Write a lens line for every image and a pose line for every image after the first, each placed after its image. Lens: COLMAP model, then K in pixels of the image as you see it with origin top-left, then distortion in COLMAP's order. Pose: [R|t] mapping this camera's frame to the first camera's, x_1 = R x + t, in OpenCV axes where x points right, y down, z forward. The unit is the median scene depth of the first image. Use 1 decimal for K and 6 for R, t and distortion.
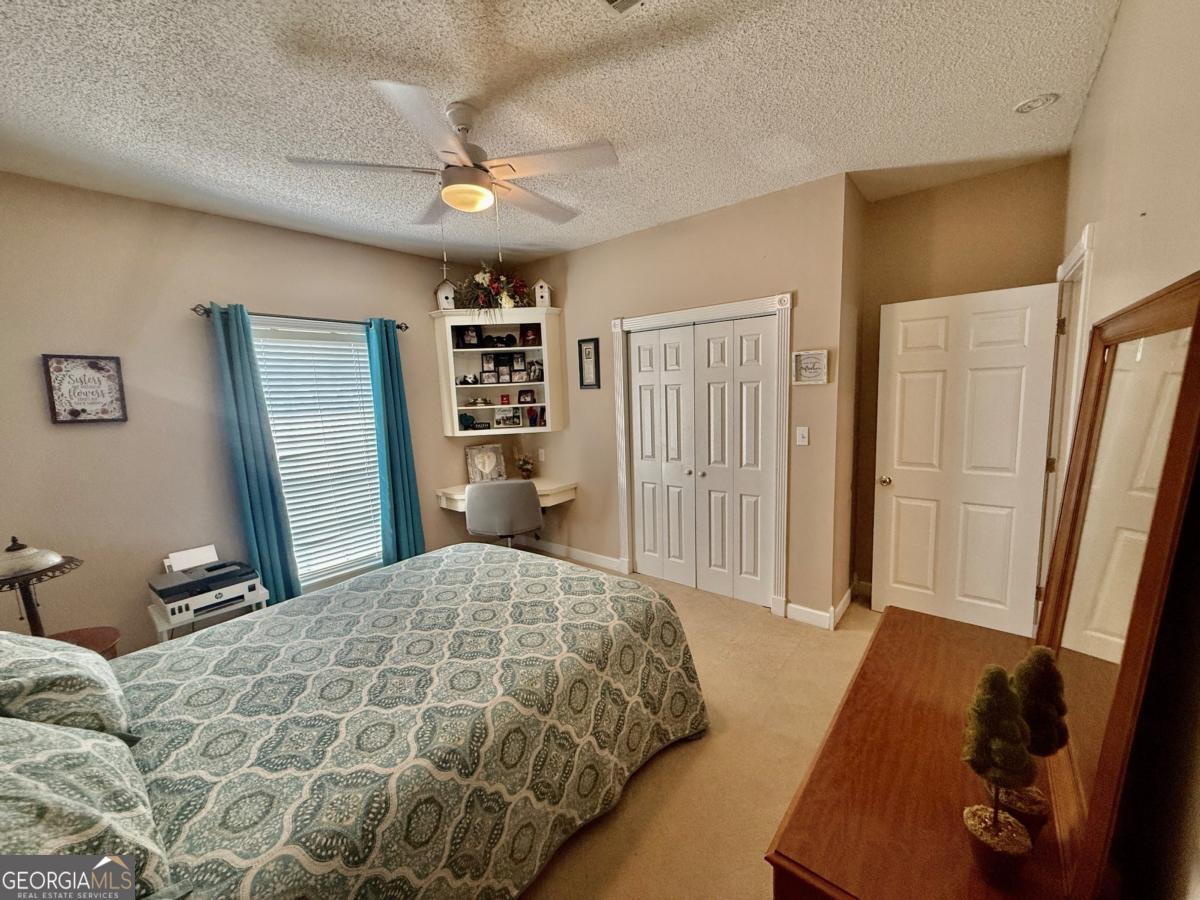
lens RADIAL K [[477.0, 0, 598.0], [0, 477.0, 449.2], [0, 0, 1]] dist [0.002264, 0.000182]
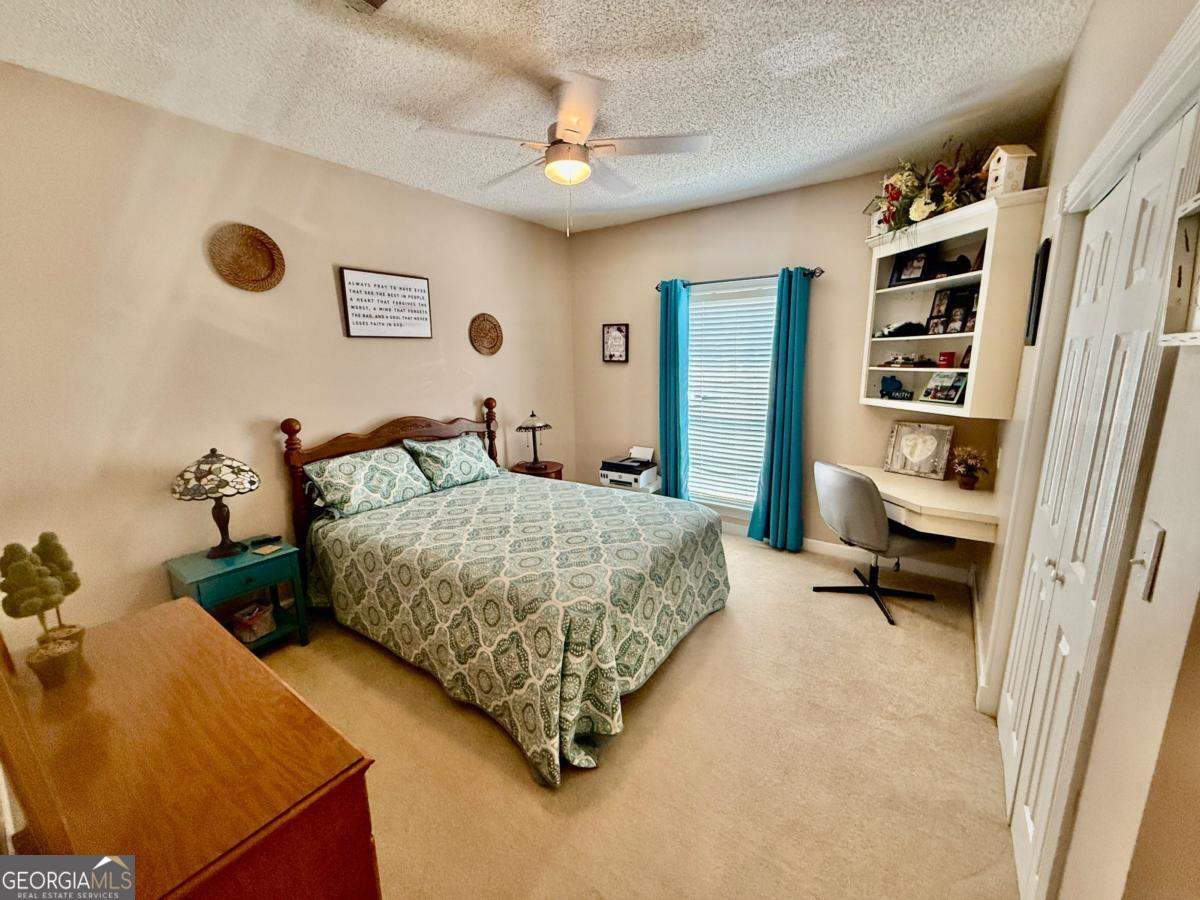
lens RADIAL K [[477.0, 0, 598.0], [0, 477.0, 449.2], [0, 0, 1]] dist [0.002264, 0.000182]
pose [[0.070412, 0.224789, -0.971860, 0.654192], [-0.118696, 0.969244, 0.215584, -0.103279], [0.990431, 0.100176, 0.094928, 0.708854]]
